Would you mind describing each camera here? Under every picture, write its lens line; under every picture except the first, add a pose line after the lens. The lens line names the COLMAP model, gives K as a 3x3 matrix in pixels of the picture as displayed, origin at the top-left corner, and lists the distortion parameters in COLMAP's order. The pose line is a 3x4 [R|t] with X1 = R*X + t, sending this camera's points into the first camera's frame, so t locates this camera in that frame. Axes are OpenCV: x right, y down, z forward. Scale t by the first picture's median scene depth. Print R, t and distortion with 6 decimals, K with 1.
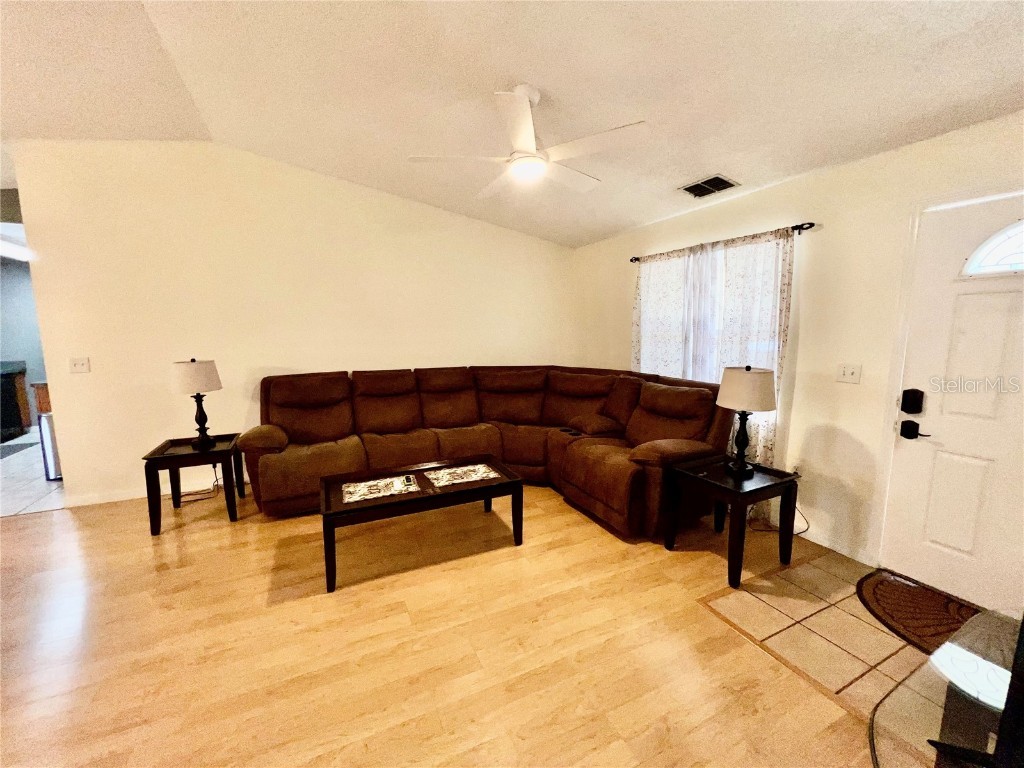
lens RADIAL K [[412.4, 0, 512.0], [0, 412.4, 384.0], [0, 0, 1]] dist [-0.001142, -0.000079]
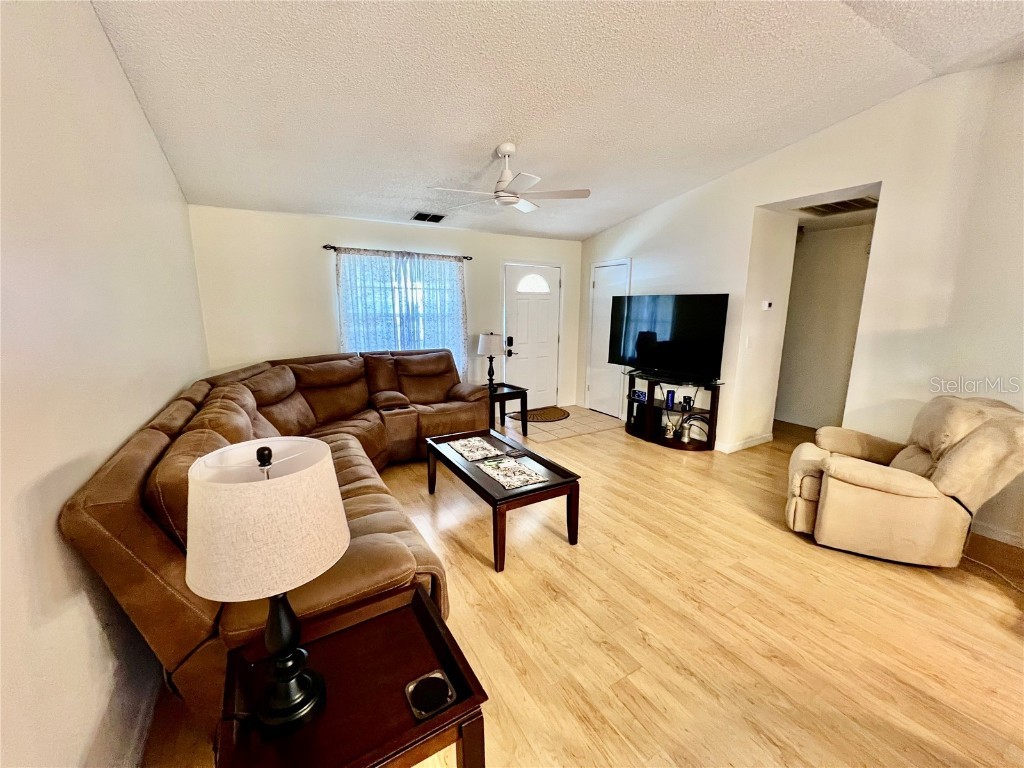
lens RADIAL K [[412.4, 0, 512.0], [0, 412.4, 384.0], [0, 0, 1]] dist [-0.001142, -0.000079]
pose [[-0.093753, -0.184350, 0.978379, -1.248156], [0.135427, 0.971212, 0.195977, -0.160411], [-0.986342, 0.150873, -0.066088, 0.994704]]
